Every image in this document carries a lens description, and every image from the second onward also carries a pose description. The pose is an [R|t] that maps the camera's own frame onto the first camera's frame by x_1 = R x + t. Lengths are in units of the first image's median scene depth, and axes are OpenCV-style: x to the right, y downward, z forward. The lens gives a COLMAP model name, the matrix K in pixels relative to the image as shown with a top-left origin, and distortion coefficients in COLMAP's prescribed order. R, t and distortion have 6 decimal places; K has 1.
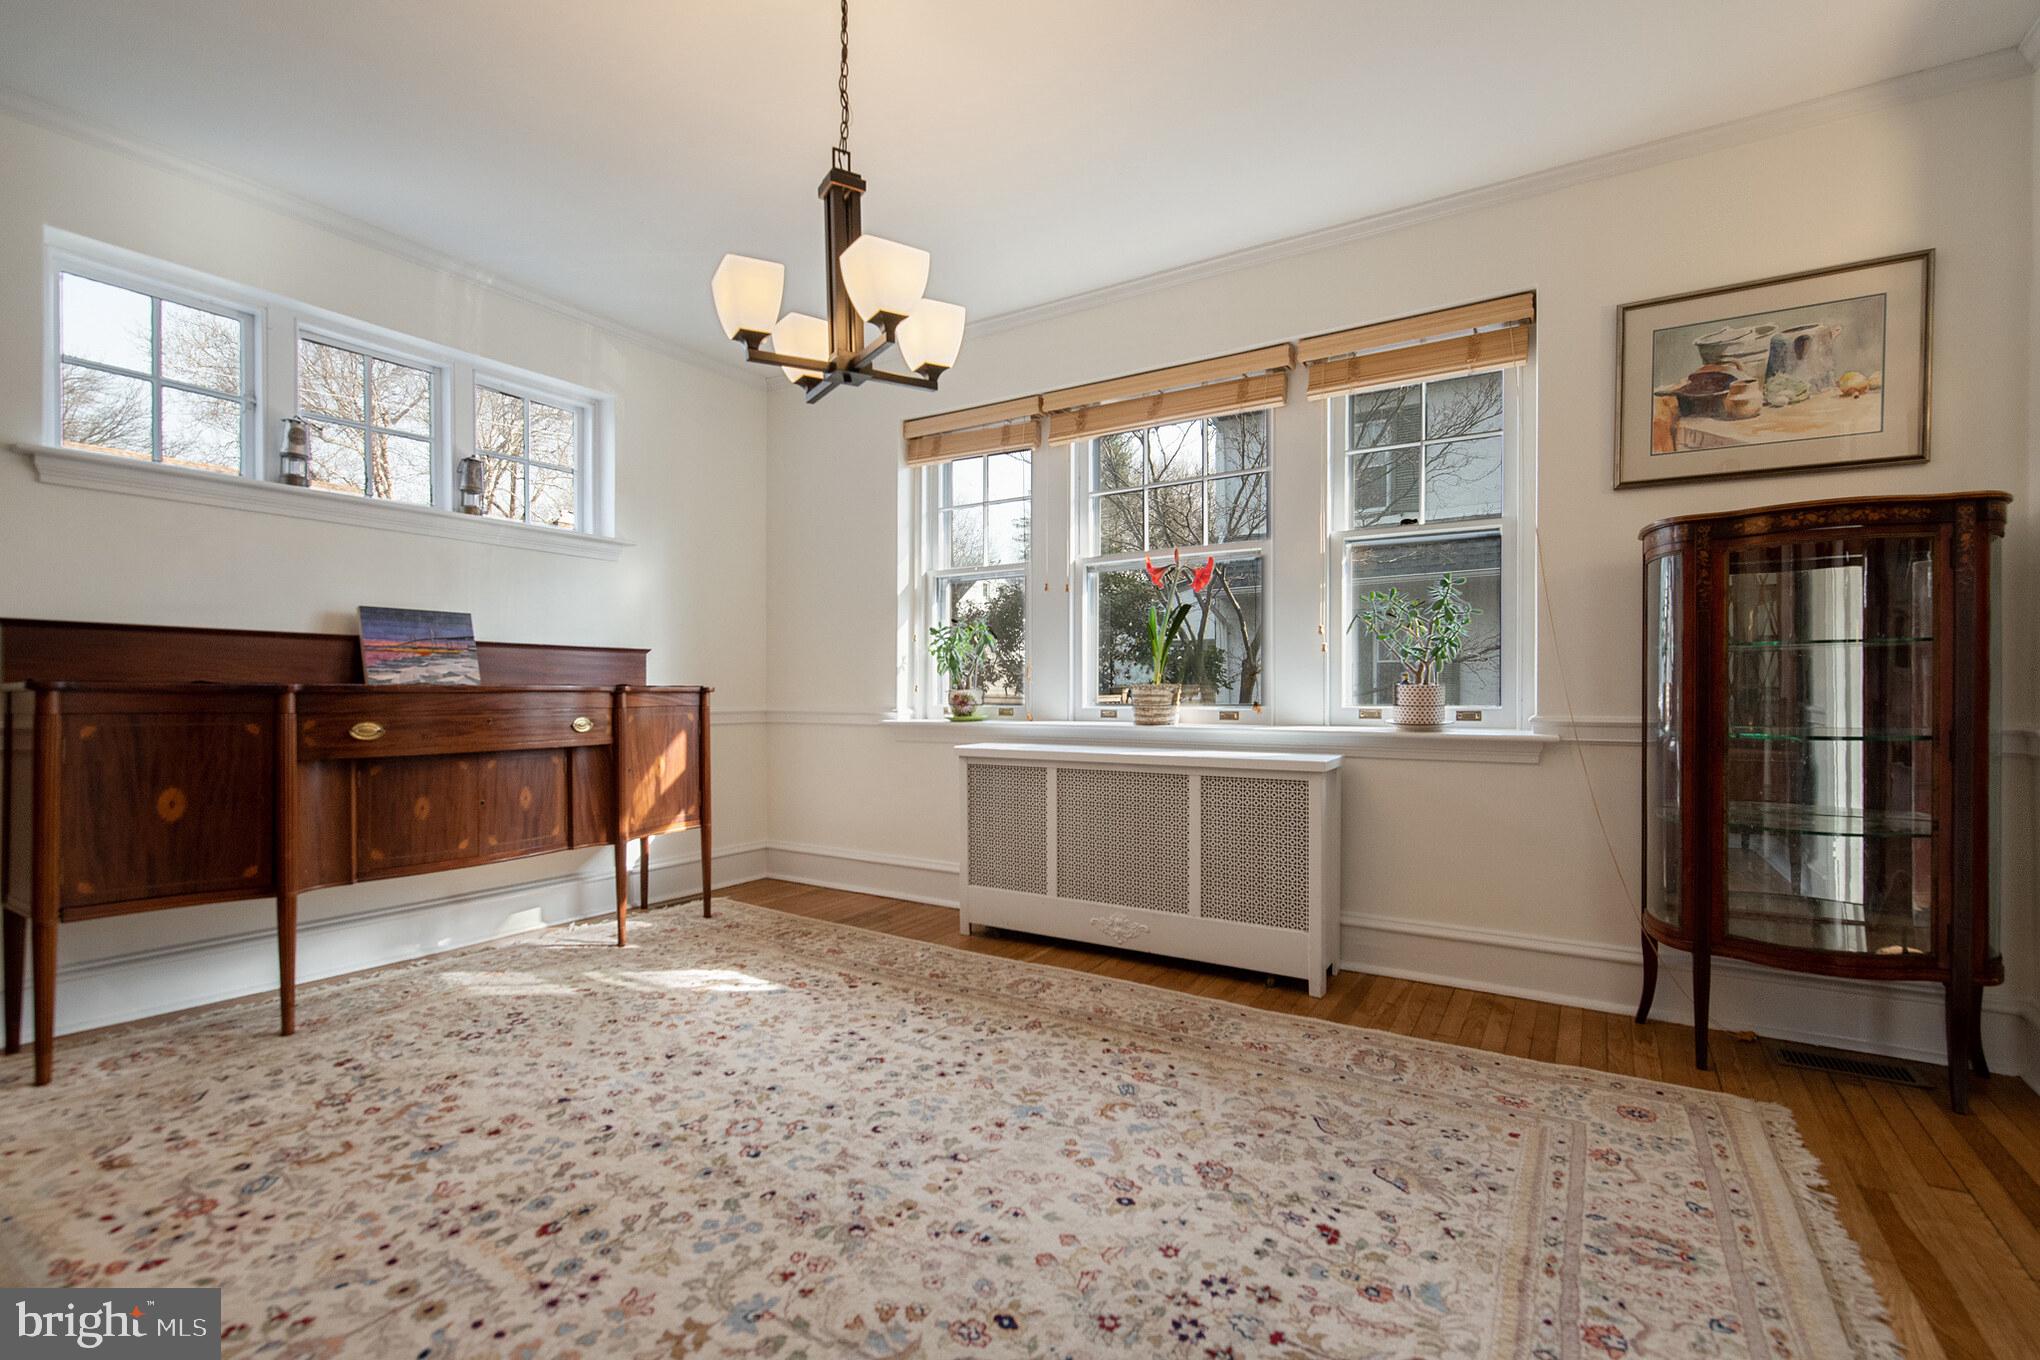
lens RADIAL K [[897.3, 0, 1029.6], [0, 897.3, 688.2], [0, 0, 1]] dist [0.010265, -0.009314]
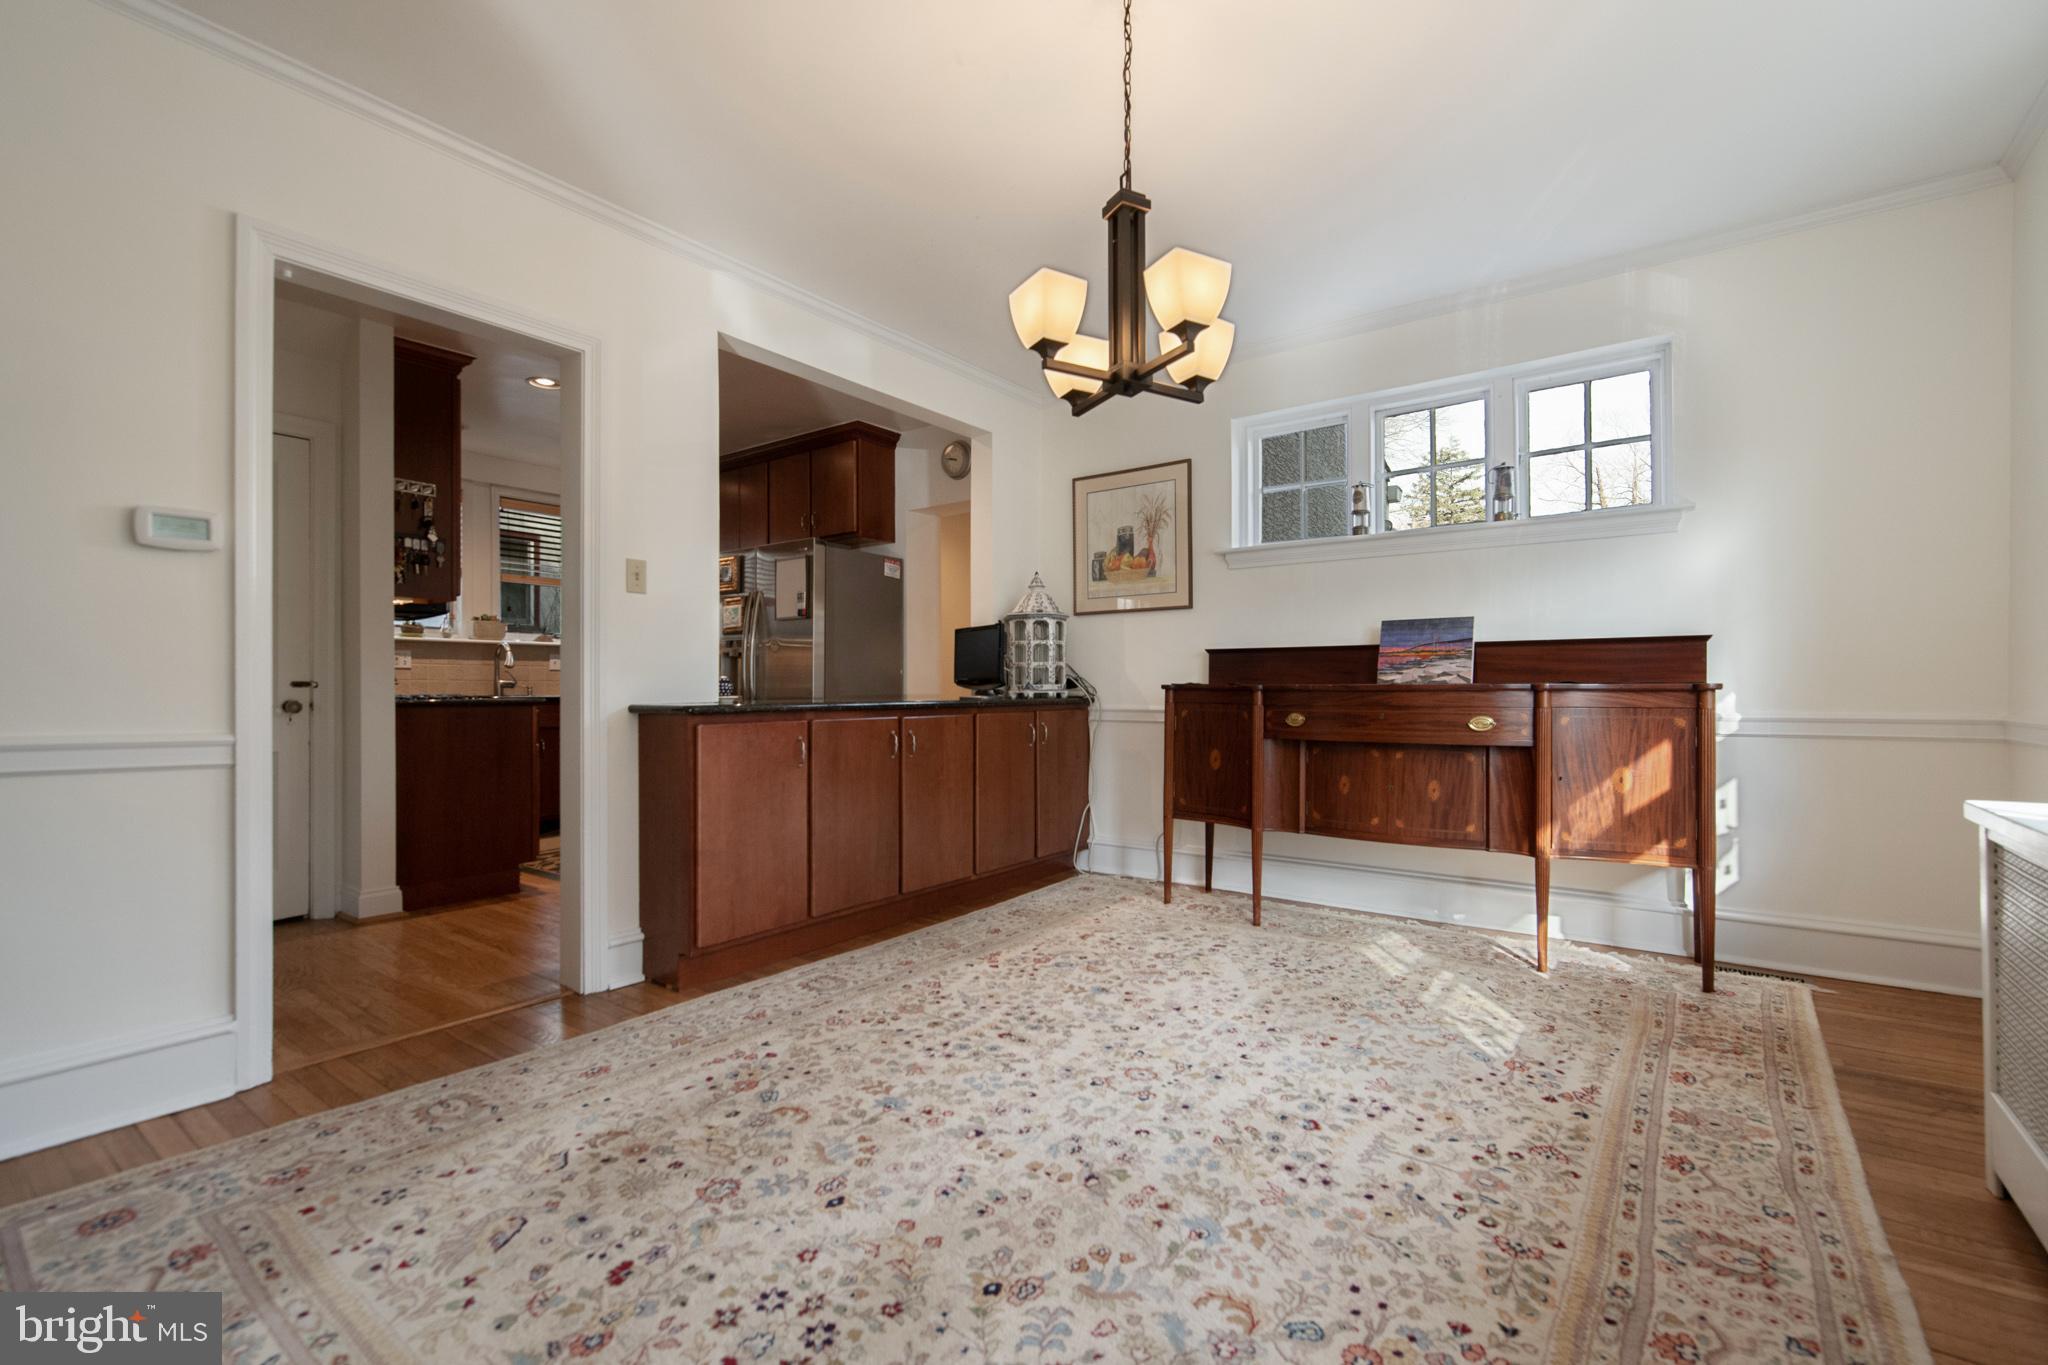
lens RADIAL K [[891.6, 0, 1028.9], [0, 891.6, 686.5], [0, 0, 1]] dist [0.009879, -0.006321]
pose [[-0.080931, -0.003018, -0.996715, 0.635006], [0.005303, 0.999980, -0.003458, 0.001276], [0.996706, -0.005565, -0.080914, 0.737790]]
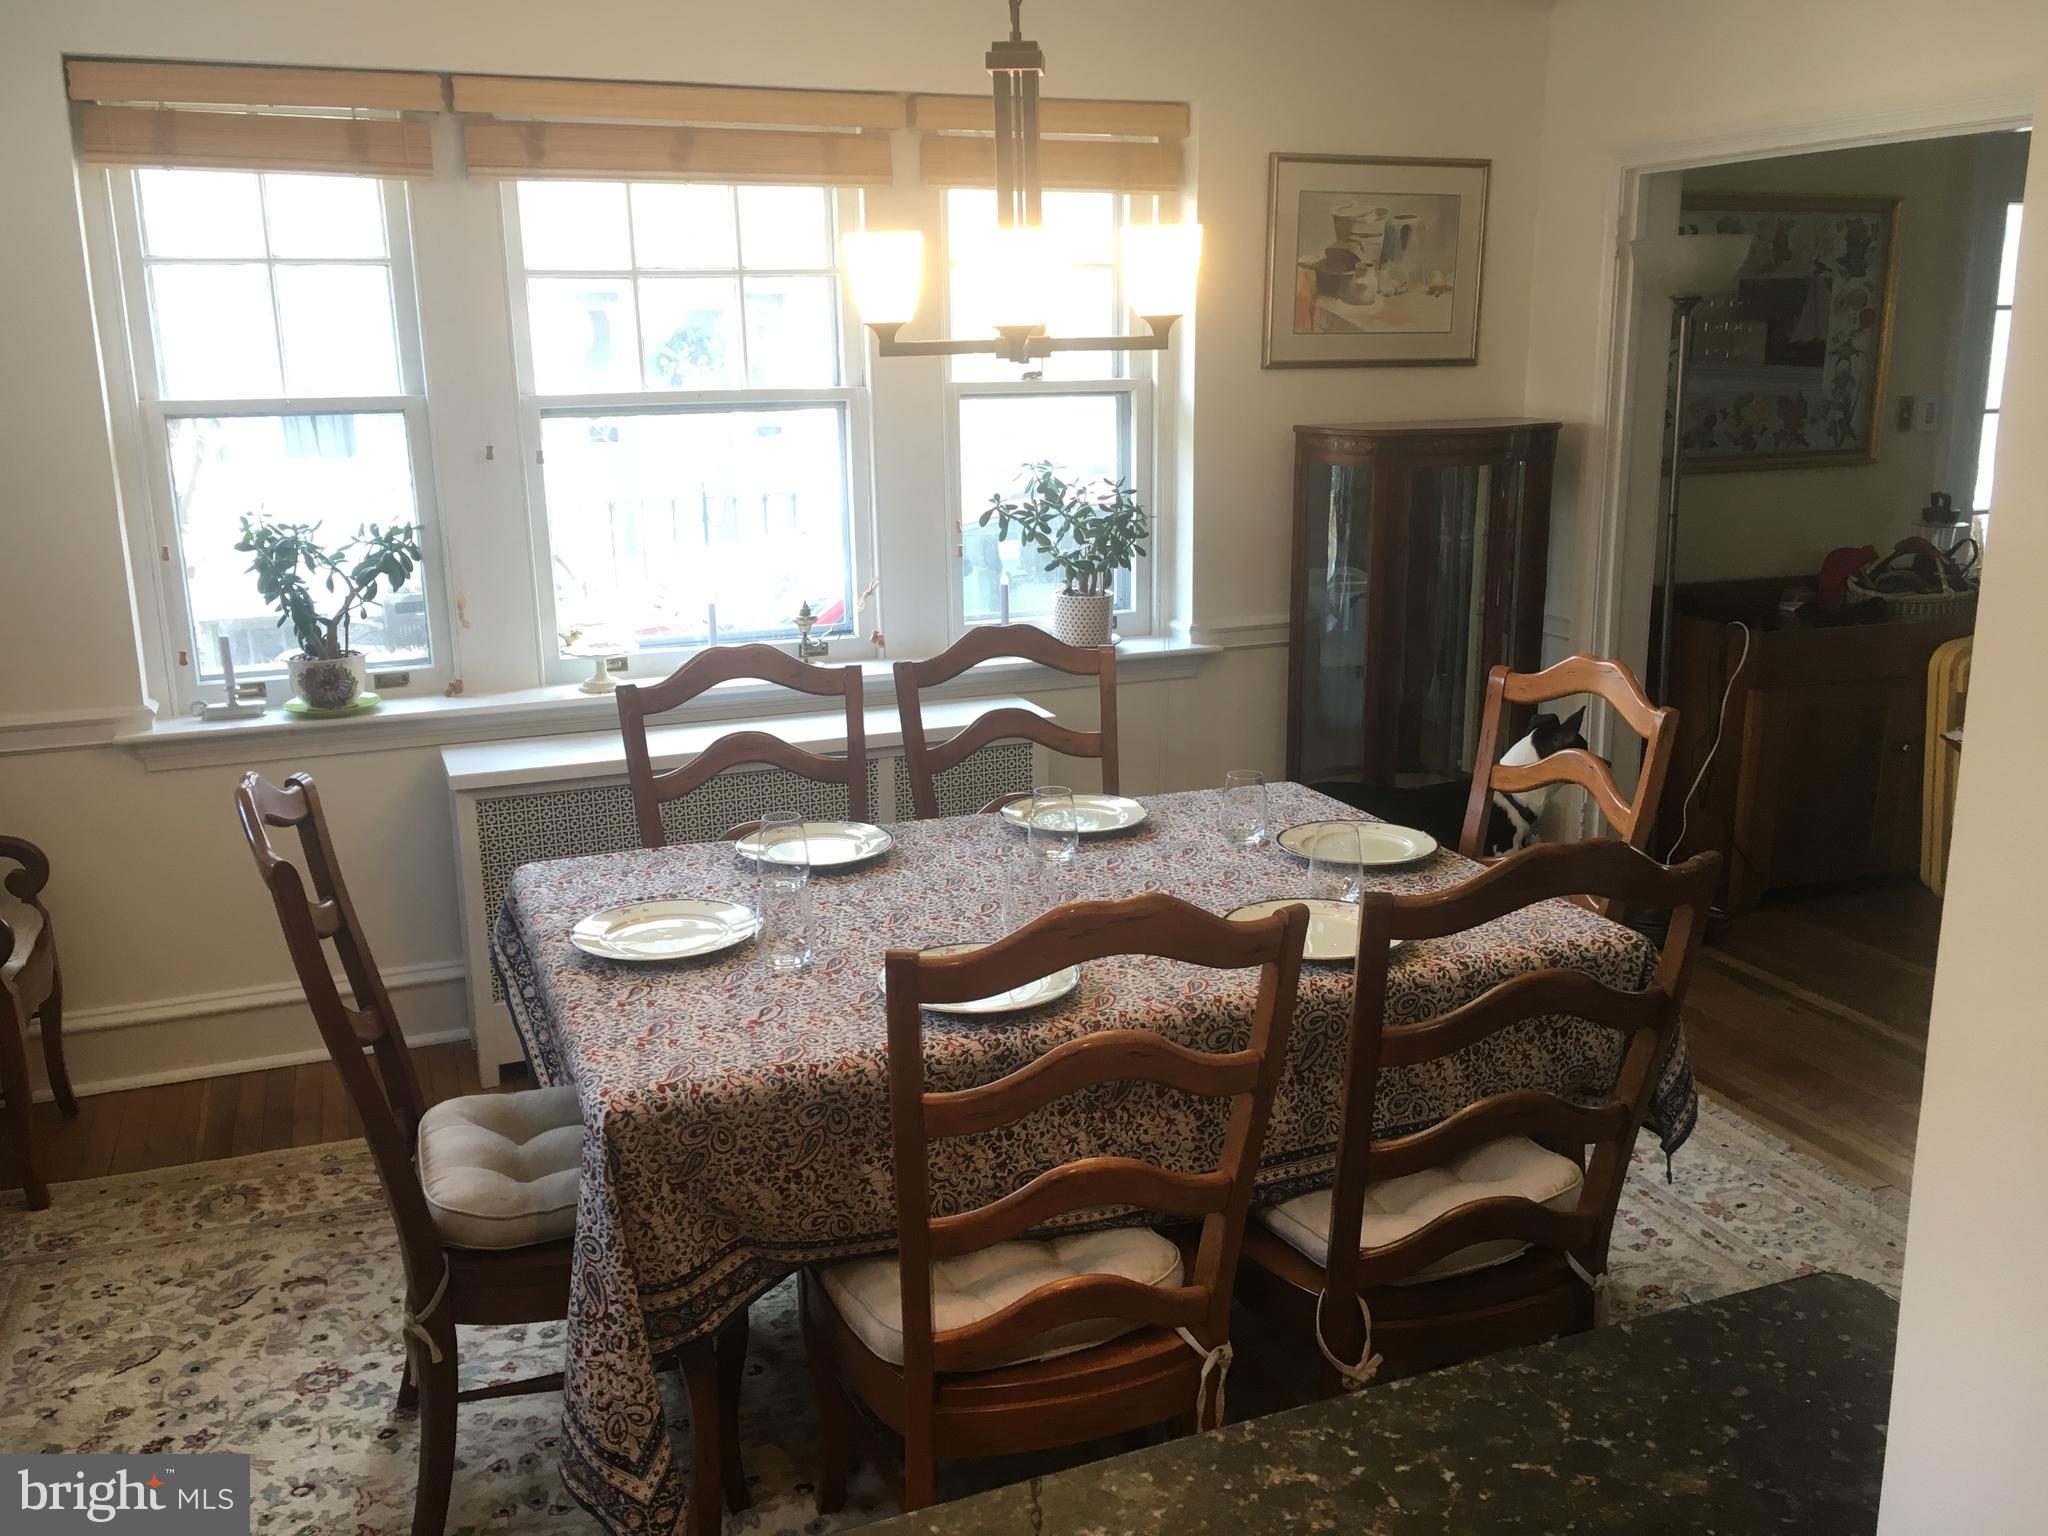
lens RADIAL K [[1749.6, 0, 1014.5], [0, 1749.6, 758.5], [0, 0, 1]] dist [0.064769, -0.069588]
pose [[0.592189, -0.192738, 0.782409, -1.010346], [0.010534, 0.972742, 0.231652, -0.267521], [-0.805730, -0.128939, 0.578077, 0.142976]]
